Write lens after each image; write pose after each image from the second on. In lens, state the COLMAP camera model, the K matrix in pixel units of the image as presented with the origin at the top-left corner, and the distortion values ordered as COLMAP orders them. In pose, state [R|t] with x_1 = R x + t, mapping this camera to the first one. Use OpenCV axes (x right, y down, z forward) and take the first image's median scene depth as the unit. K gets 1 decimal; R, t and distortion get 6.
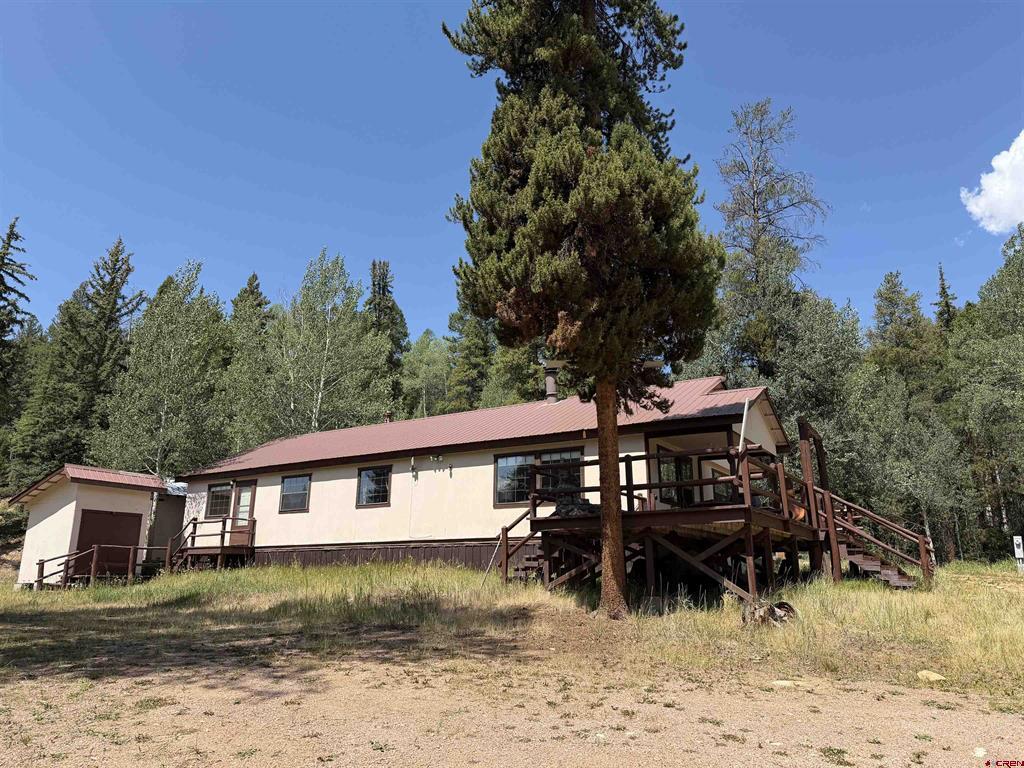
lens RADIAL K [[726.1, 0, 512.0], [0, 726.1, 384.0], [0, 0, 1]] dist [0.064688, -0.079225]
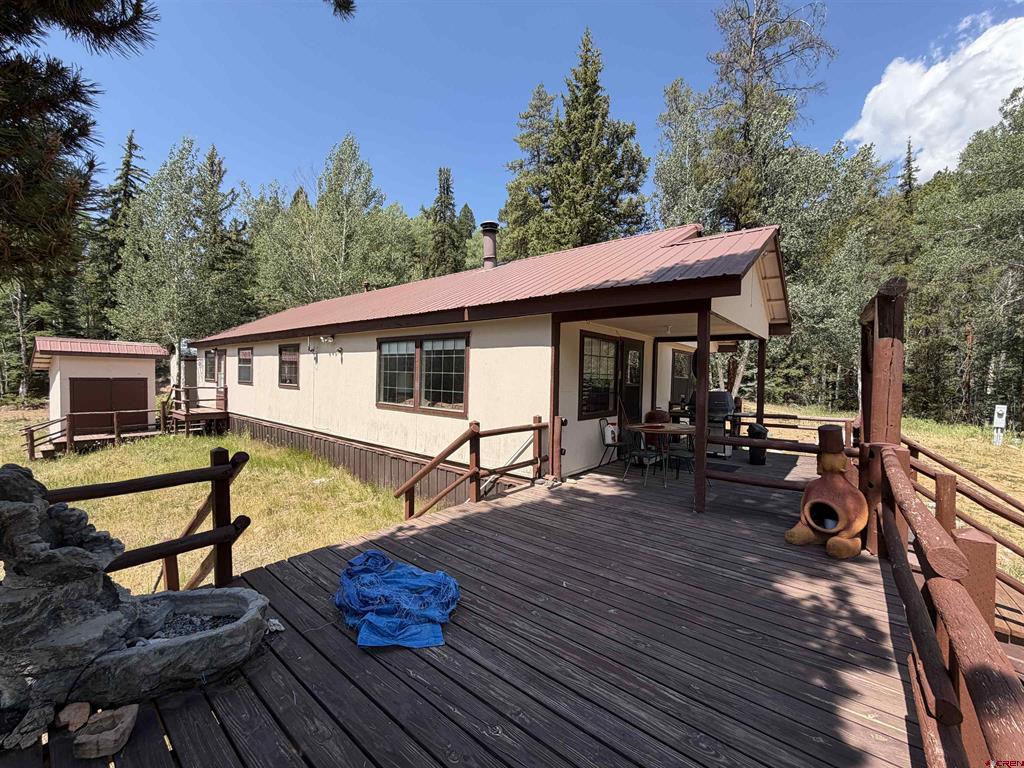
lens RADIAL K [[413.0, 0, 506.6], [0, 413.0, 384.0], [0, 0, 1]] dist [0.001437, 0.000337]
pose [[0.990826, 0.017144, -0.134053, 0.143760], [0.021044, 0.960250, 0.278348, 0.021319], [0.133496, -0.278616, 0.951079, 0.499379]]
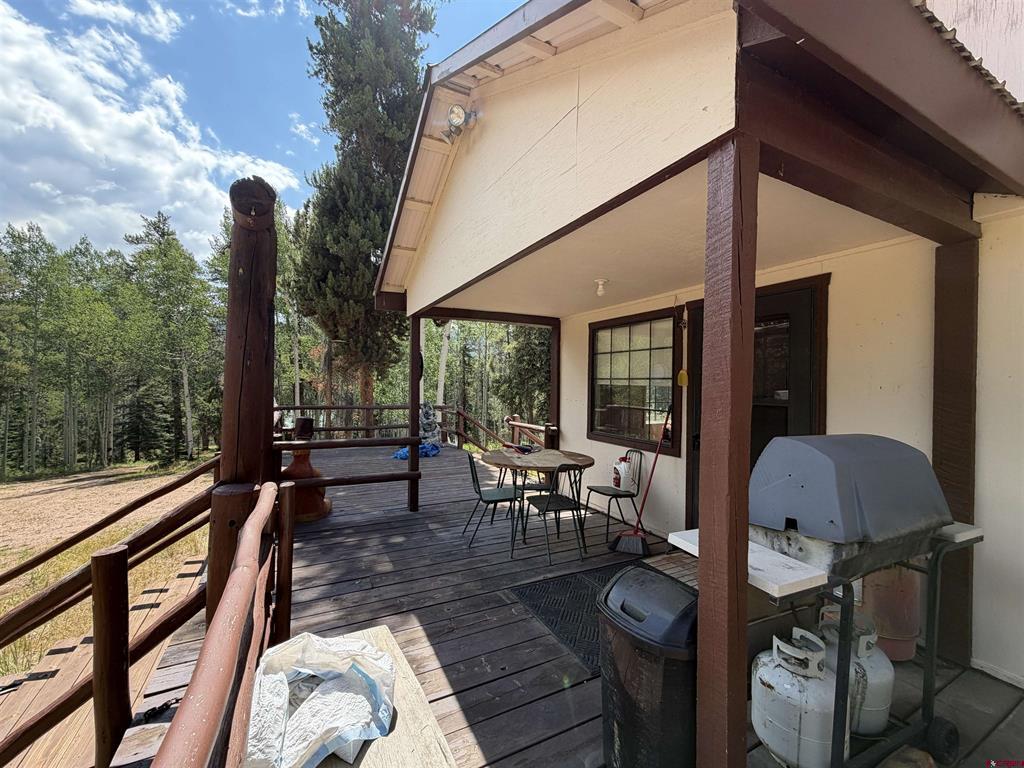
lens RADIAL K [[412.2, 0, 512.4], [0, 412.2, 381.2], [0, 0, 1]] dist [0.000610, 0.000165]
pose [[-0.507328, -0.013512, -0.861647, 0.369210], [0.211987, 0.967195, -0.139982, 0.118370], [0.835273, -0.253675, -0.487821, 0.852521]]
